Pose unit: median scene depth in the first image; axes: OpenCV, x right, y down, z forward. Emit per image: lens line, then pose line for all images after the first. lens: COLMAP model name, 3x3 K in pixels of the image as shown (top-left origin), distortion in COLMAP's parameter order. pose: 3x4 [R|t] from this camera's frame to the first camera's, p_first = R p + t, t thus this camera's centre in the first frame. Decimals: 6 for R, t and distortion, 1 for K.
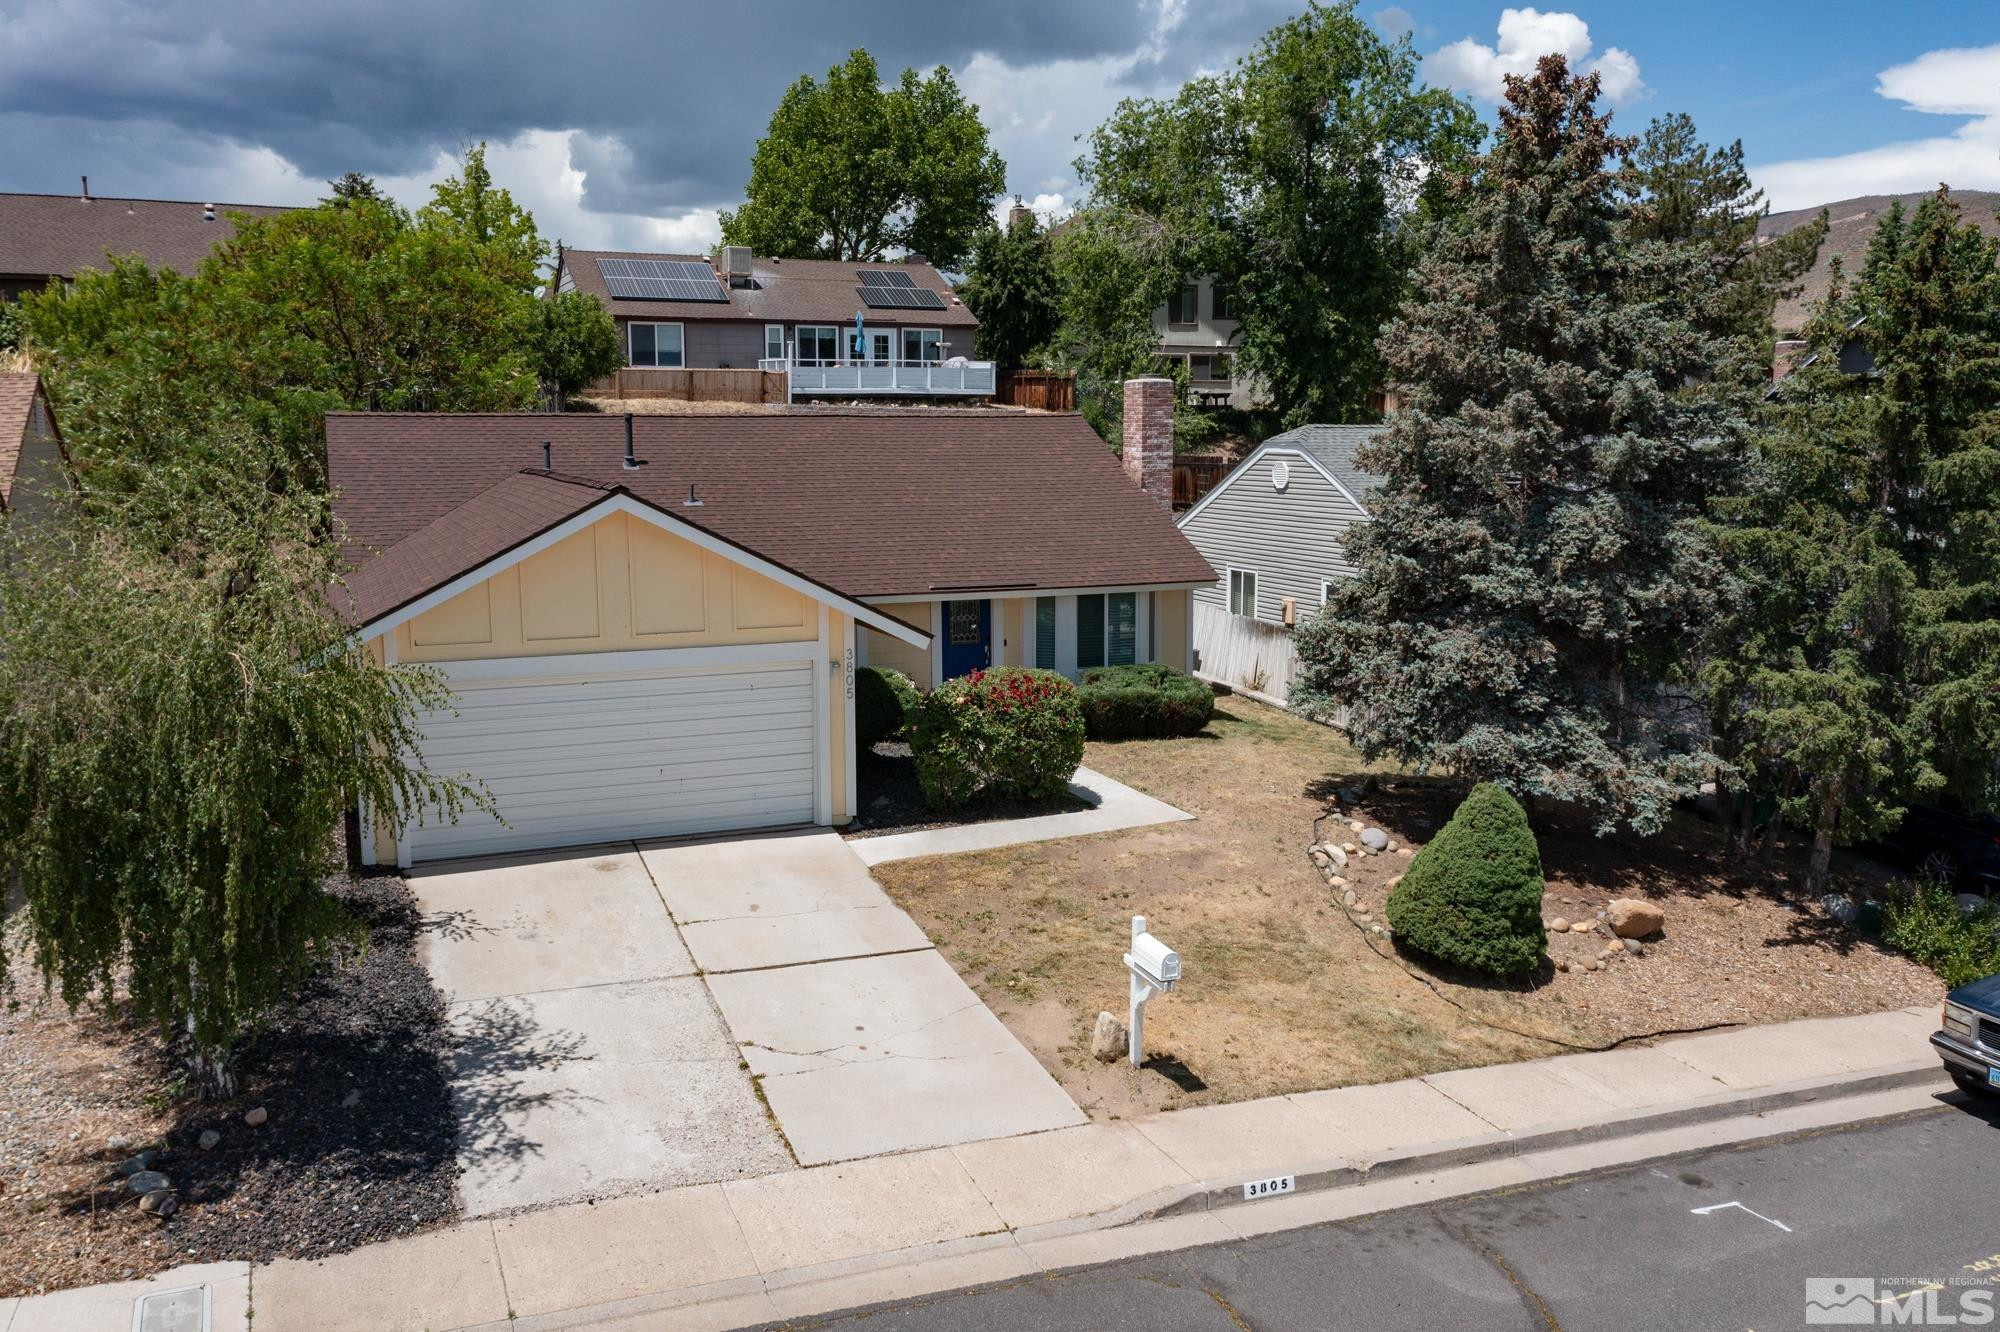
lens RADIAL K [[1567.4, 0, 998.3], [0, 1567.4, 663.3], [0, 0, 1]] dist [-0.004289, 0.008295]
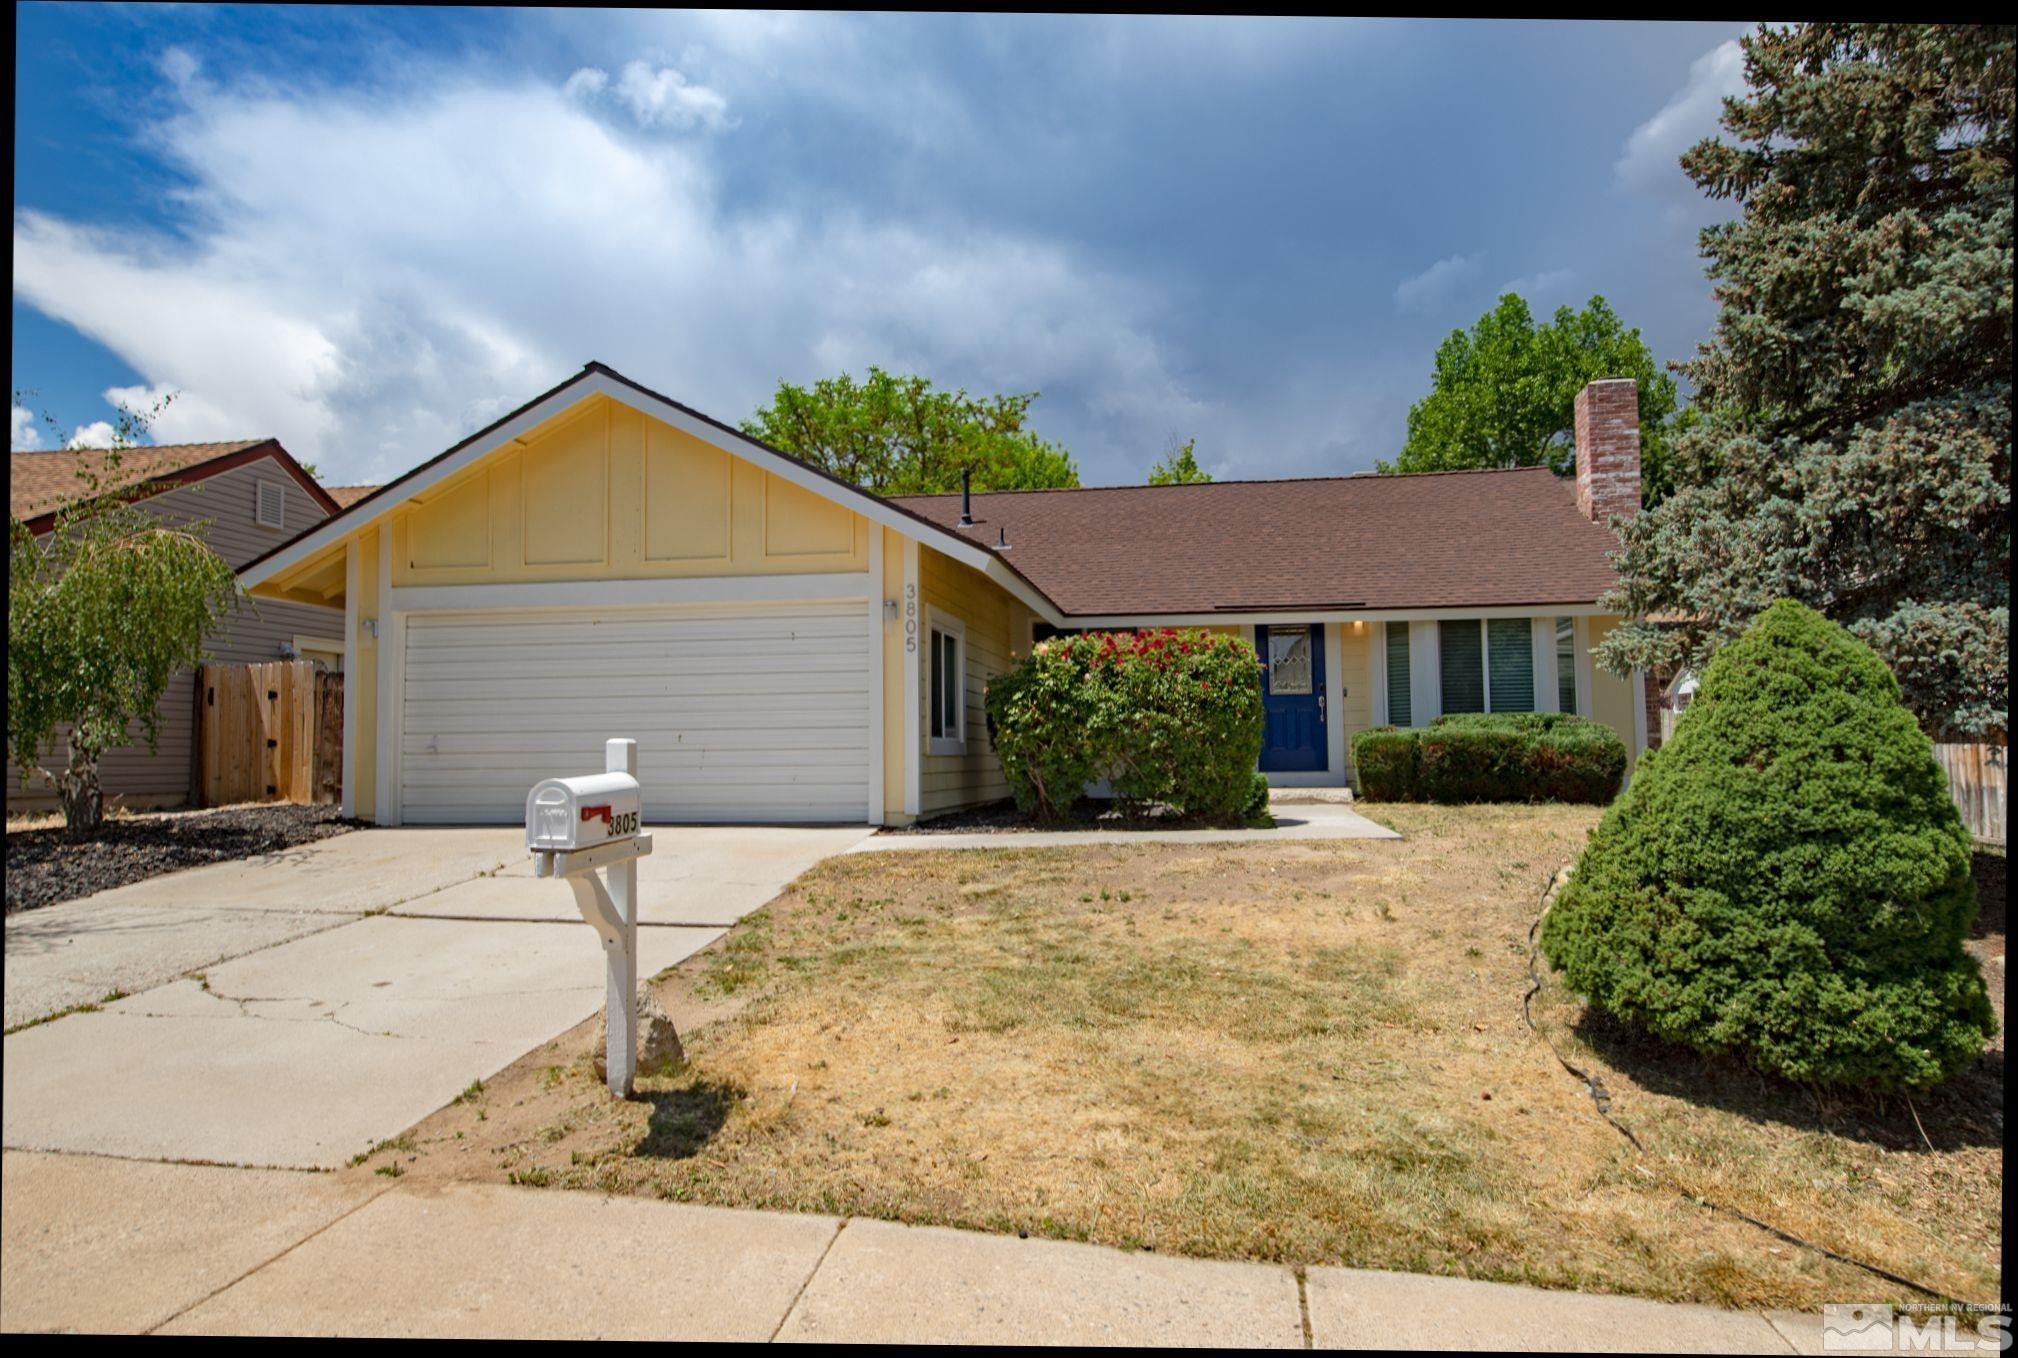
lens RADIAL K [[1283.5, 0, 1034.7], [0, 1283.5, 681.9], [0, 0, 1]] dist [0.015788, 0.002443]
pose [[0.849301, -0.038788, -0.526481, 0.288064], [-0.070875, 0.979890, -0.186525, 0.153169], [0.523129, 0.195730, 0.829473, 0.556273]]
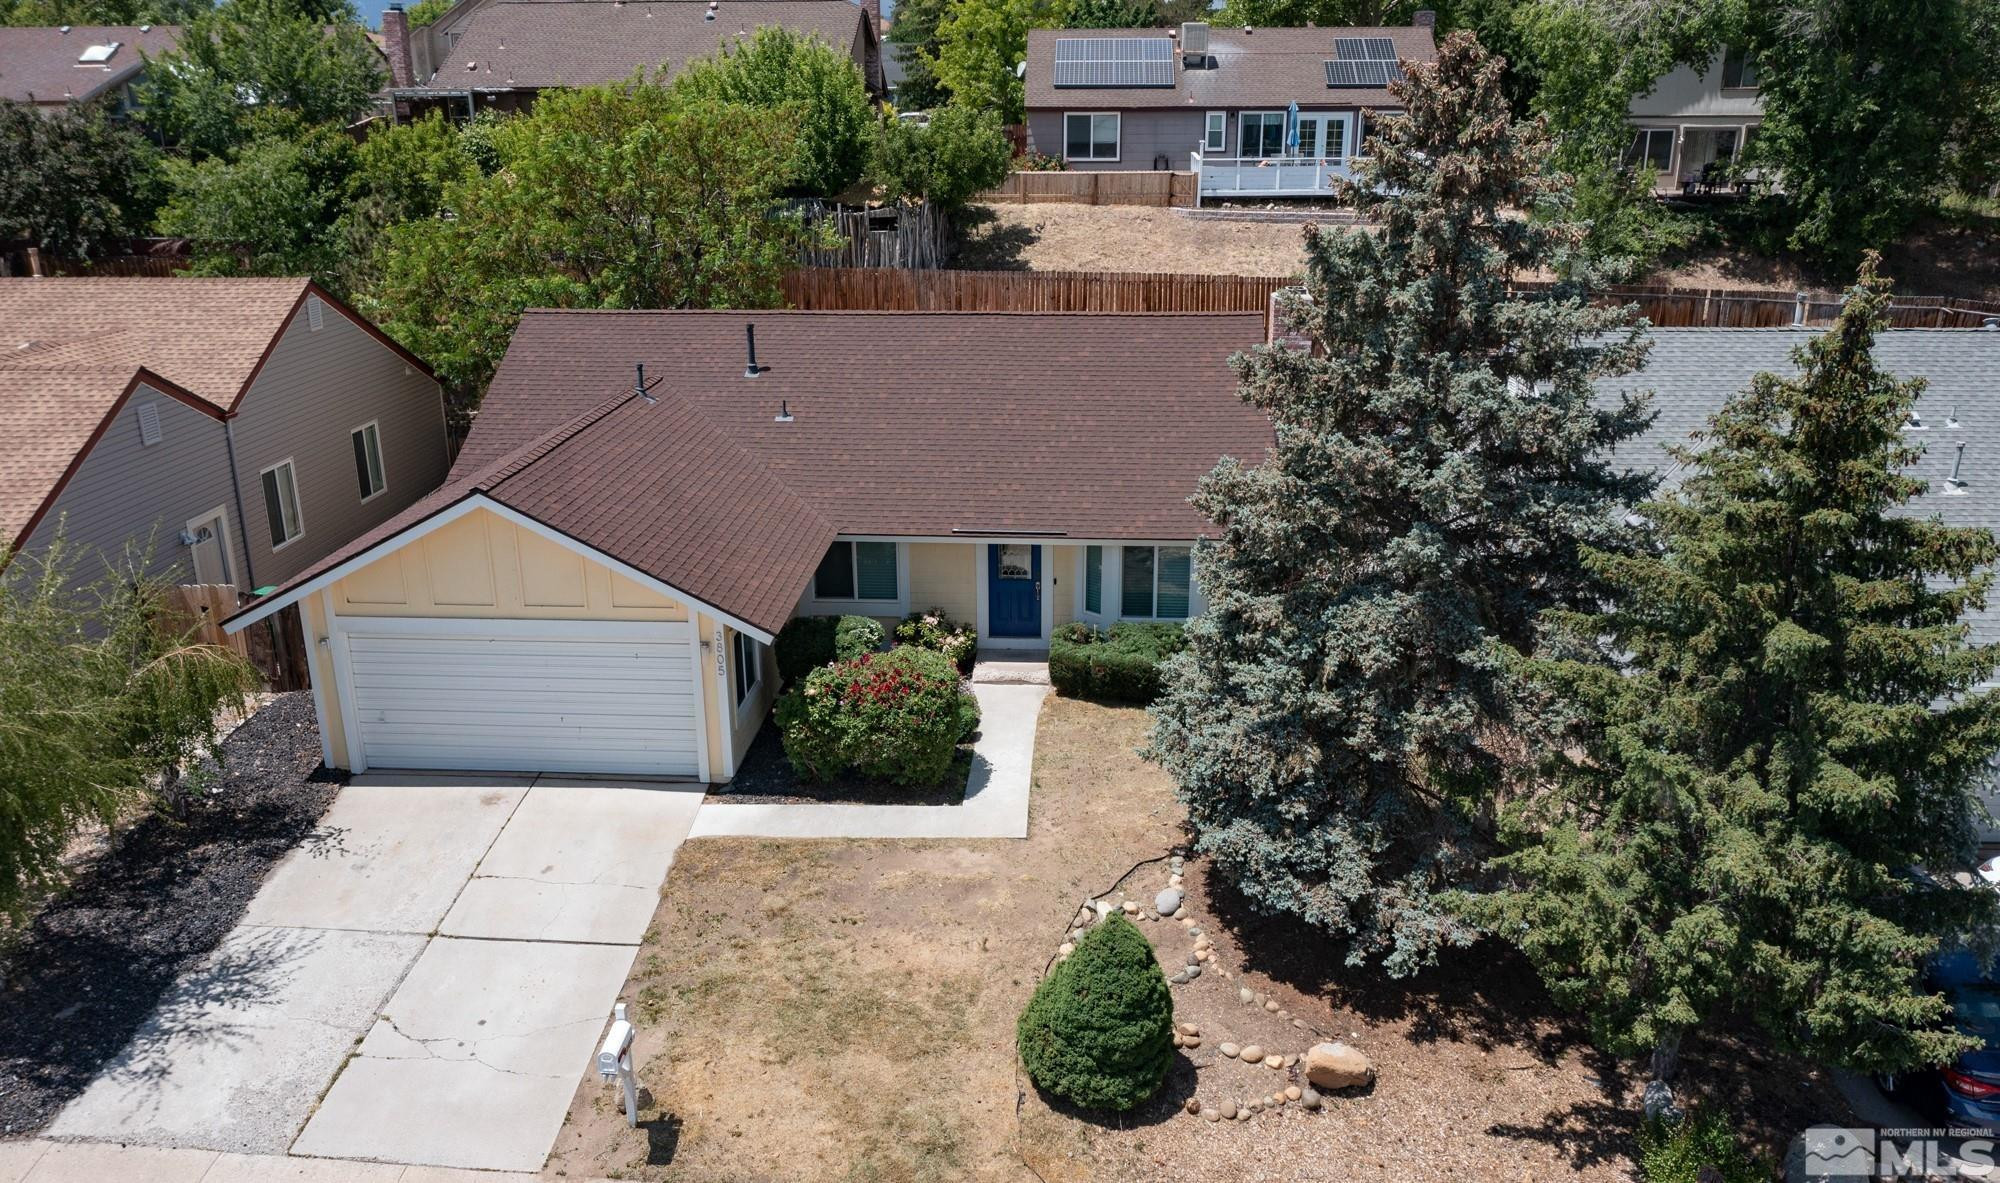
lens RADIAL K [[1567.1, 0, 1001.0], [0, 1567.1, 662.1], [0, 0, 1]] dist [-0.021941, 0.069049]
pose [[0.893246, 0.151474, -0.423282, 0.560913], [-0.064914, 0.975119, 0.211965, -0.239590], [0.444858, -0.161859, 0.880854, 0.141577]]
